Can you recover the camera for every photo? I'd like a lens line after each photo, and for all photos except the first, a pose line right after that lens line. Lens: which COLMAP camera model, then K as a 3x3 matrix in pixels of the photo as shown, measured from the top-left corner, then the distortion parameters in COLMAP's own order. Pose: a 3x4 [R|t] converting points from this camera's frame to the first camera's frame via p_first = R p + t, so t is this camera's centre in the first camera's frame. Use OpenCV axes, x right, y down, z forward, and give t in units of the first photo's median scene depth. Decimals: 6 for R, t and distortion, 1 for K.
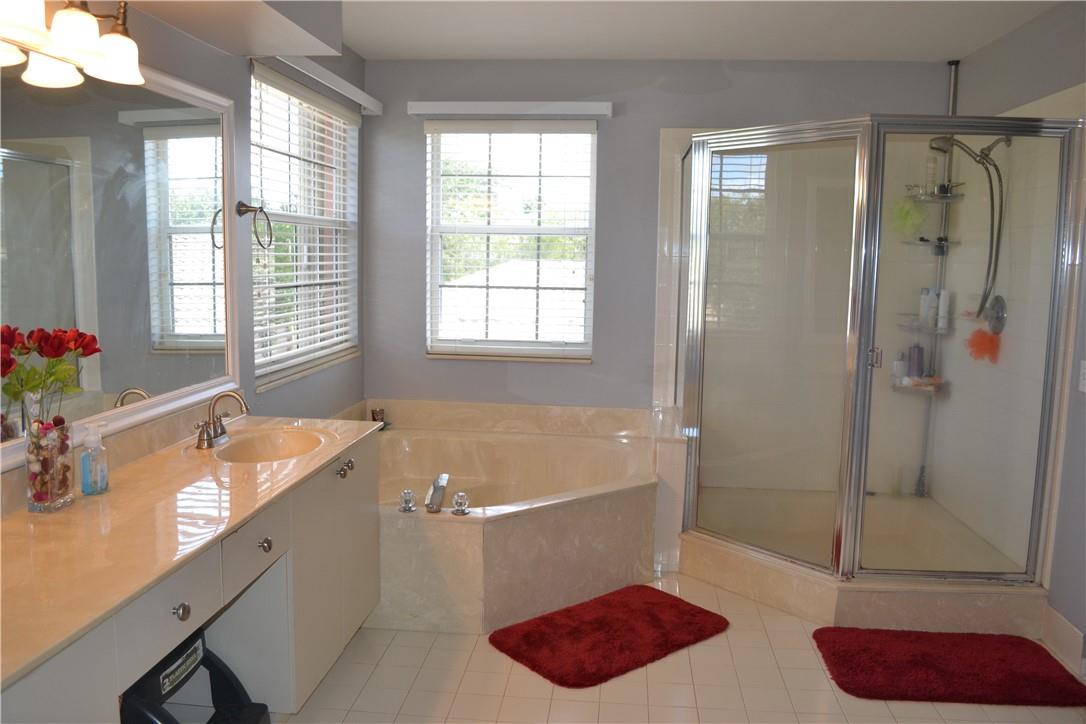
lens RADIAL K [[869.8, 0, 543.0], [0, 869.8, 362.0], [0, 0, 1]] dist [-0.089008, 0.014266]
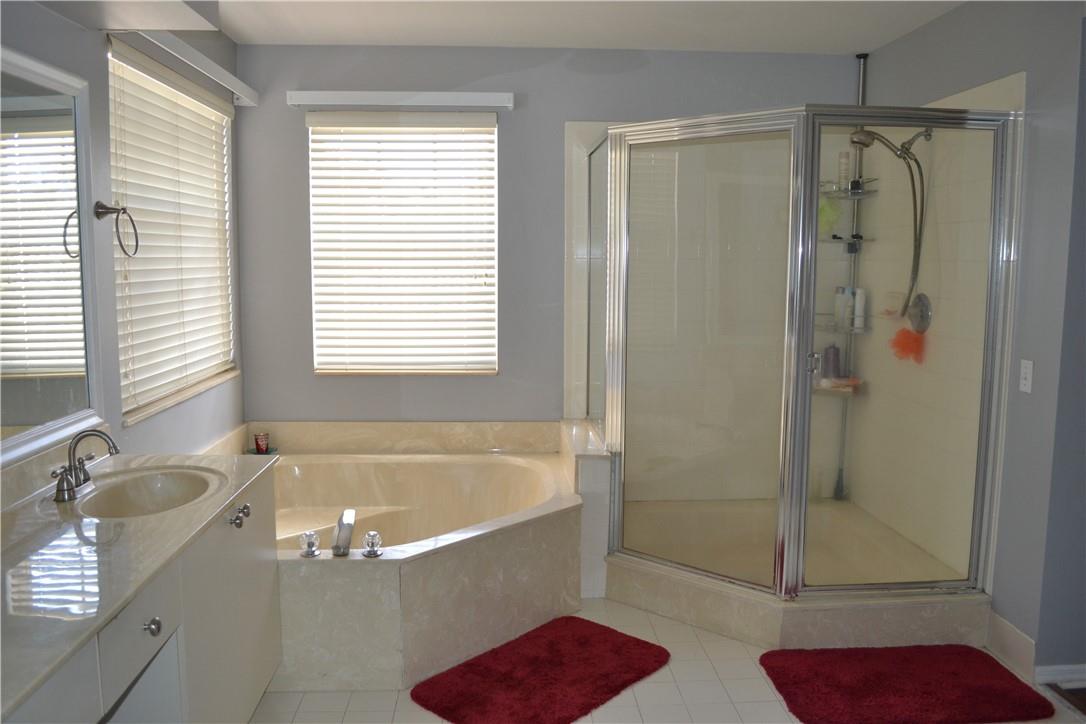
lens RADIAL K [[869.8, 0, 543.0], [0, 869.8, 362.0], [0, 0, 1]] dist [-0.089008, 0.014266]
pose [[0.988243, -0.031064, 0.149705, -0.047062], [0.031425, 0.999506, -0.000044, -0.014617], [-0.149630, 0.004748, 0.988731, 0.103912]]
